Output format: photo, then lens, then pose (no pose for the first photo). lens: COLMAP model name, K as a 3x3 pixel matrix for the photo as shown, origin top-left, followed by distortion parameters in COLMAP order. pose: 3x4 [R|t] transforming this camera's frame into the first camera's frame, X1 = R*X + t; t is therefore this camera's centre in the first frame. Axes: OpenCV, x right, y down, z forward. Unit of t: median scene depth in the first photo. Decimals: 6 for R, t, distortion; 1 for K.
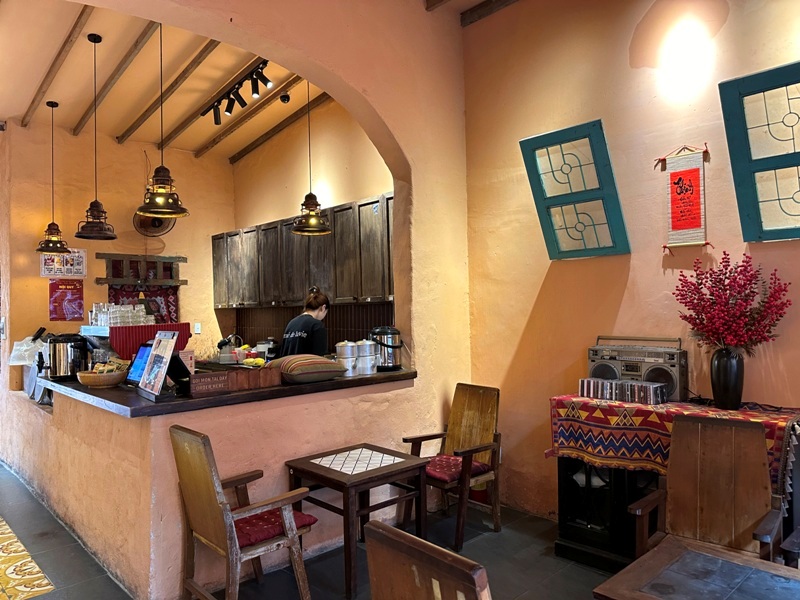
lens RADIAL K [[561.9, 0, 395.8], [0, 561.9, 303.9], [0, 0, 1]] dist [0.077139, -0.088924]
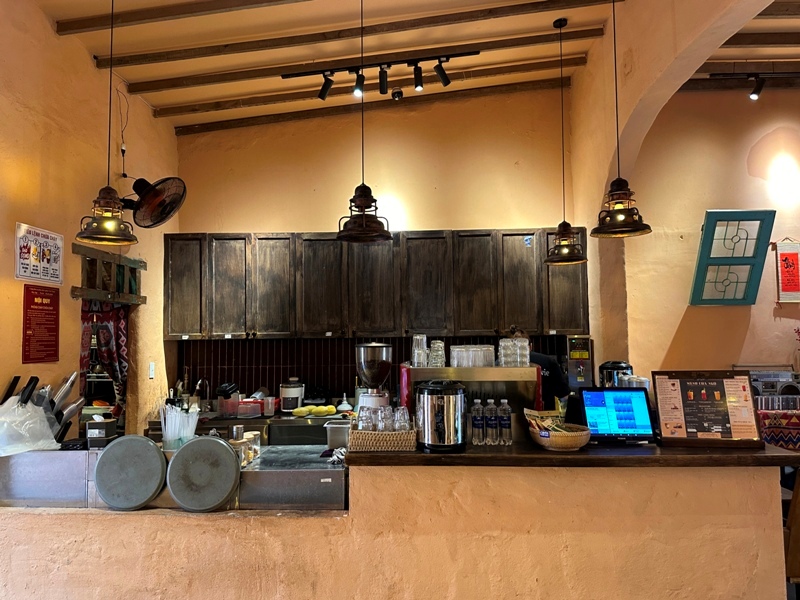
lens RADIAL K [[561.9, 0, 411.8], [0, 561.9, 303.8], [0, 0, 1]] dist [0.077139, -0.088924]
pose [[0.697727, 0.049235, 0.714669, -1.055693], [-0.011938, 0.998296, -0.057120, -0.000075], [-0.716264, 0.031323, 0.697126, 0.548463]]
